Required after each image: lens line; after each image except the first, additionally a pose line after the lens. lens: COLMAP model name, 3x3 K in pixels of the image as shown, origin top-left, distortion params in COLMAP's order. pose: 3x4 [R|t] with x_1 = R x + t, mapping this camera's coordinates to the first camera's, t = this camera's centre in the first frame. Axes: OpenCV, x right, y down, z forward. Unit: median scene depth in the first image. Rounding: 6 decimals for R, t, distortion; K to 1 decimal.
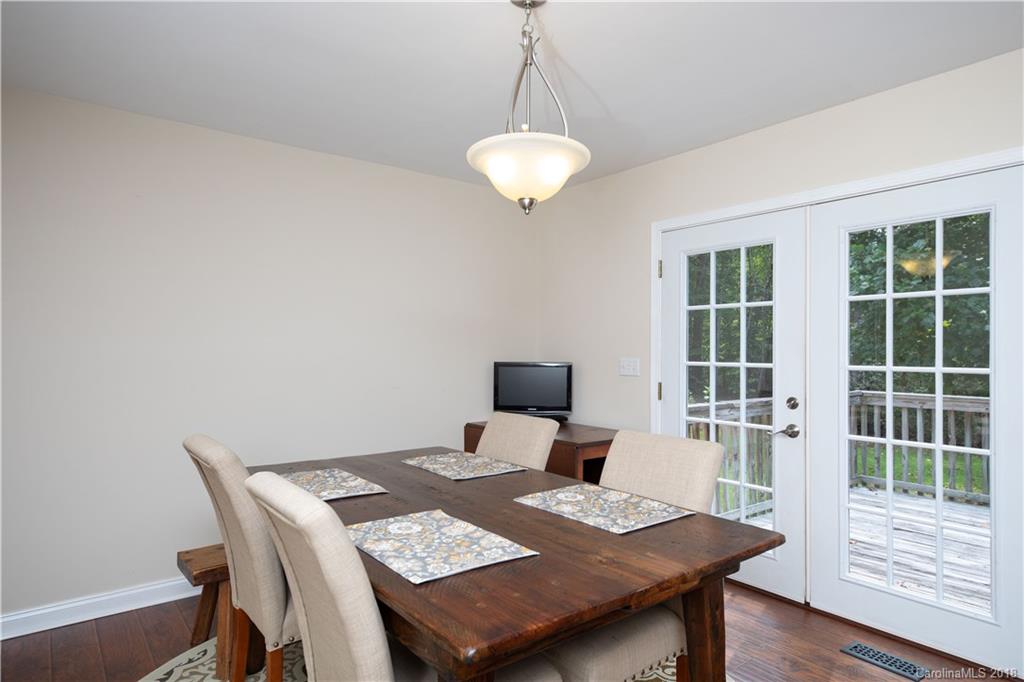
lens RADIAL K [[603.8, 0, 510.9], [0, 603.8, 349.1], [0, 0, 1]] dist [-0.000449, 0.001009]
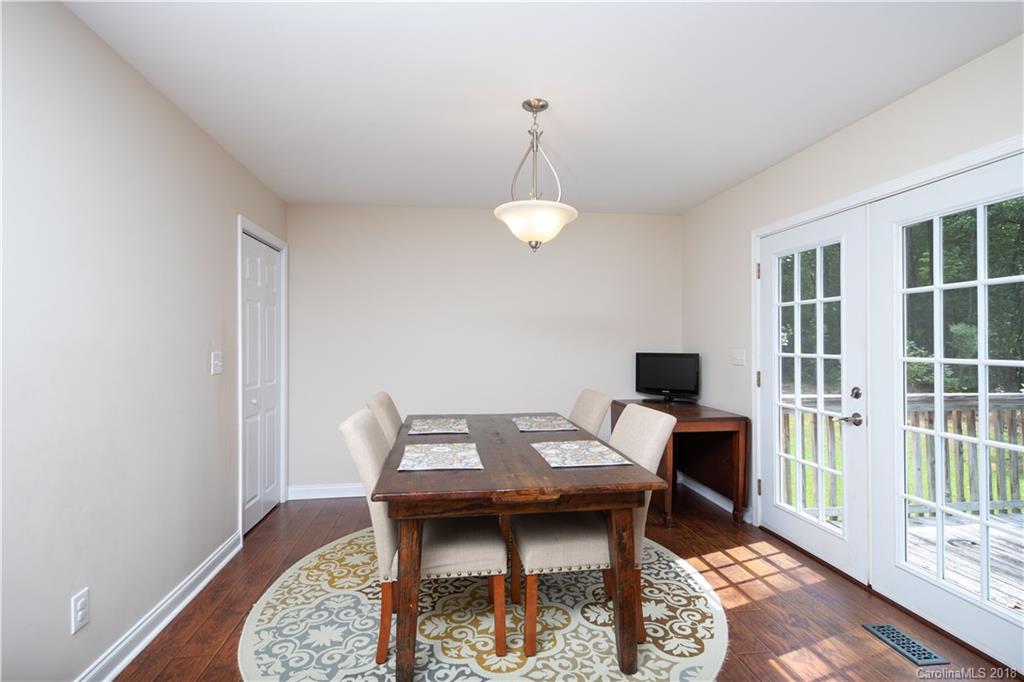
lens RADIAL K [[520.8, 0, 513.2], [0, 520.8, 335.0], [0, 0, 1]] dist [0.003311, -0.000316]
pose [[0.870025, -0.010040, -0.492905, 0.384909], [0.003251, 0.999888, -0.014628, 0.000100], [0.492997, 0.011125, 0.869960, -0.086579]]
